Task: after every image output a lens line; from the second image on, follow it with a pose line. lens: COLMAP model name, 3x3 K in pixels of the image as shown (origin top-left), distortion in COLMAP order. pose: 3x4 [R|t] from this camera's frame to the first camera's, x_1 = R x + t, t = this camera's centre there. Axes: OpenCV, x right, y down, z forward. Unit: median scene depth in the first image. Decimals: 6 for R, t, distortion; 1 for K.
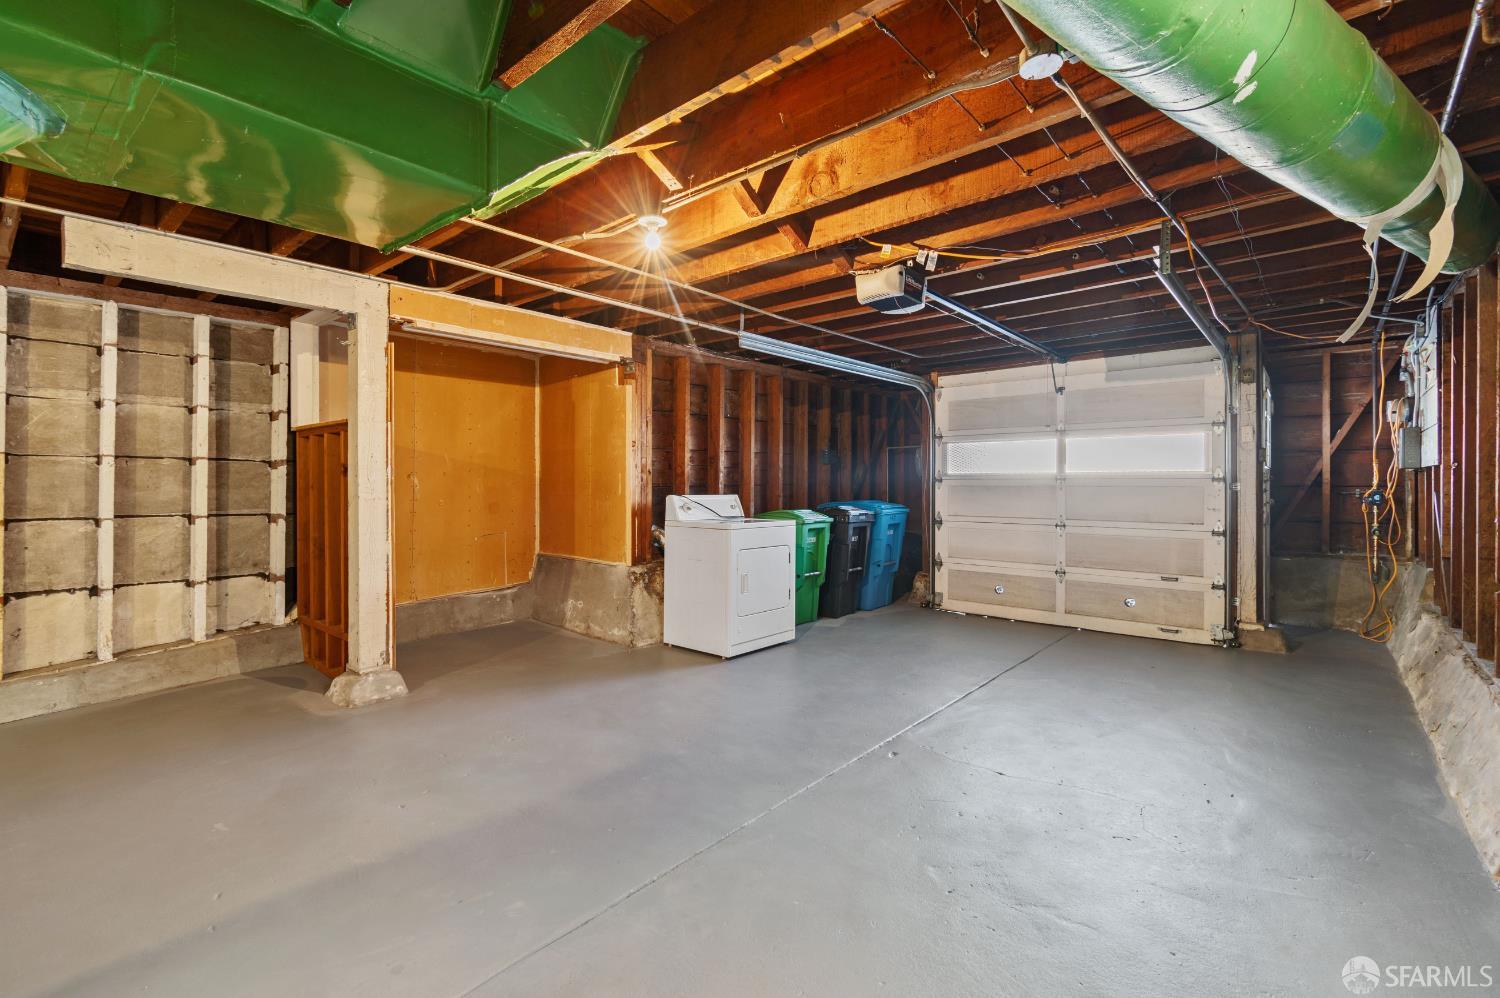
lens RADIAL K [[674.2, 0, 756.3], [0, 674.2, 485.0], [0, 0, 1]] dist [-0.003472, -0.000080]
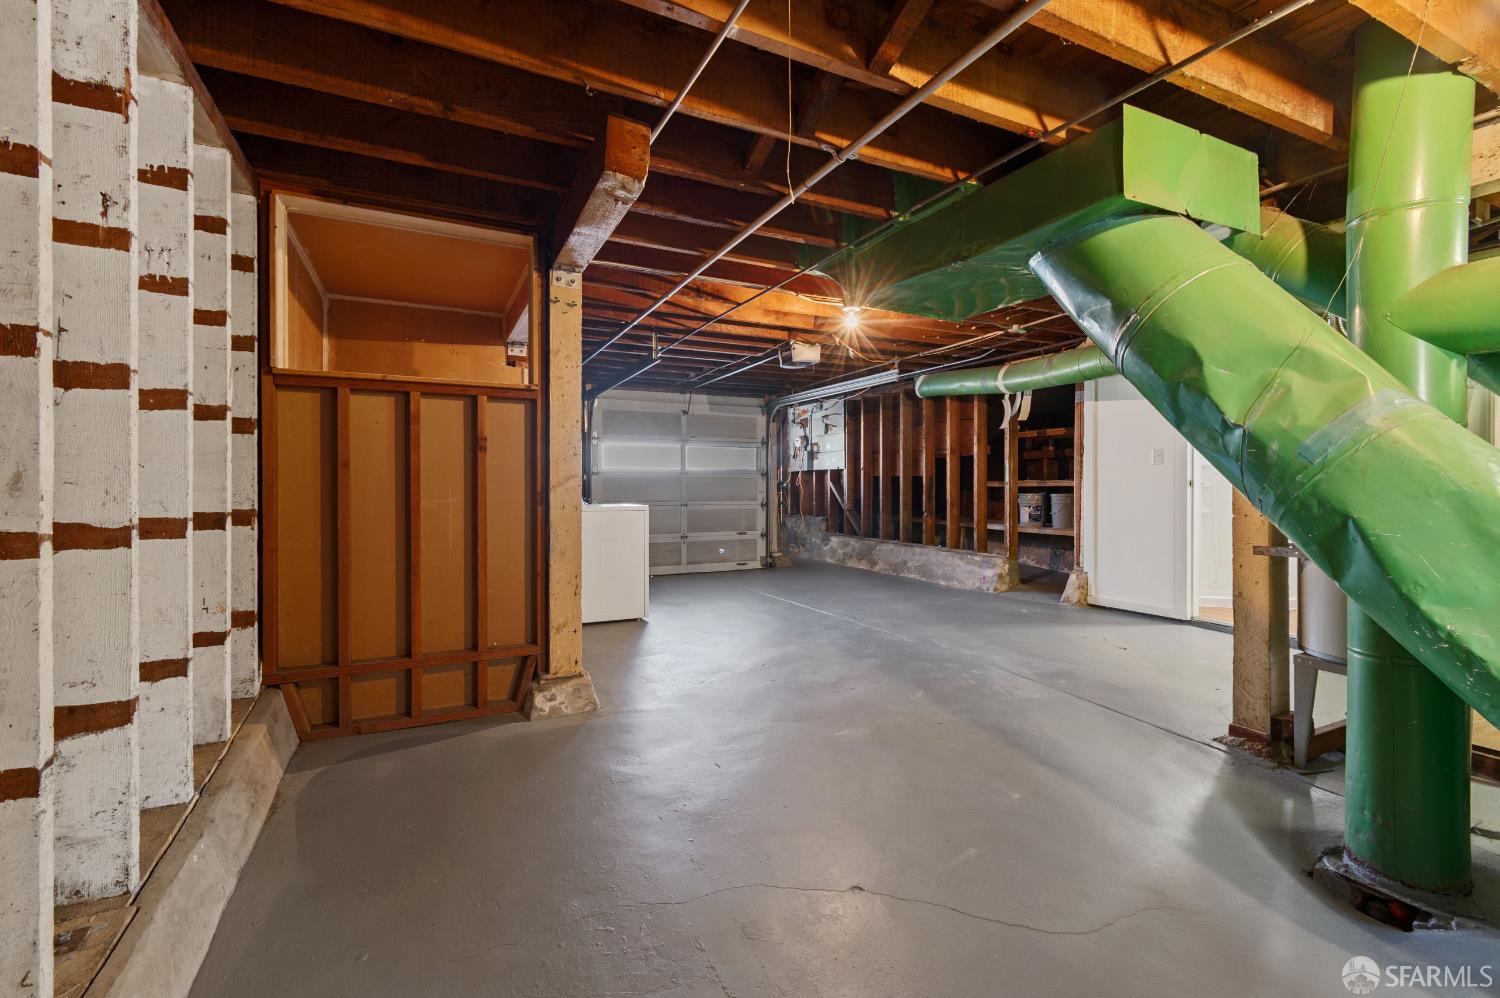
lens RADIAL K [[674.2, 0, 755.8], [0, 674.2, 491.4], [0, 0, 1]] dist [-0.003472, -0.000080]
pose [[0.406938, -0.013154, 0.913361, -0.907803], [0.006008, 0.999913, 0.011724, 0.015475], [-0.913436, 0.000717, 0.406982, 0.283860]]
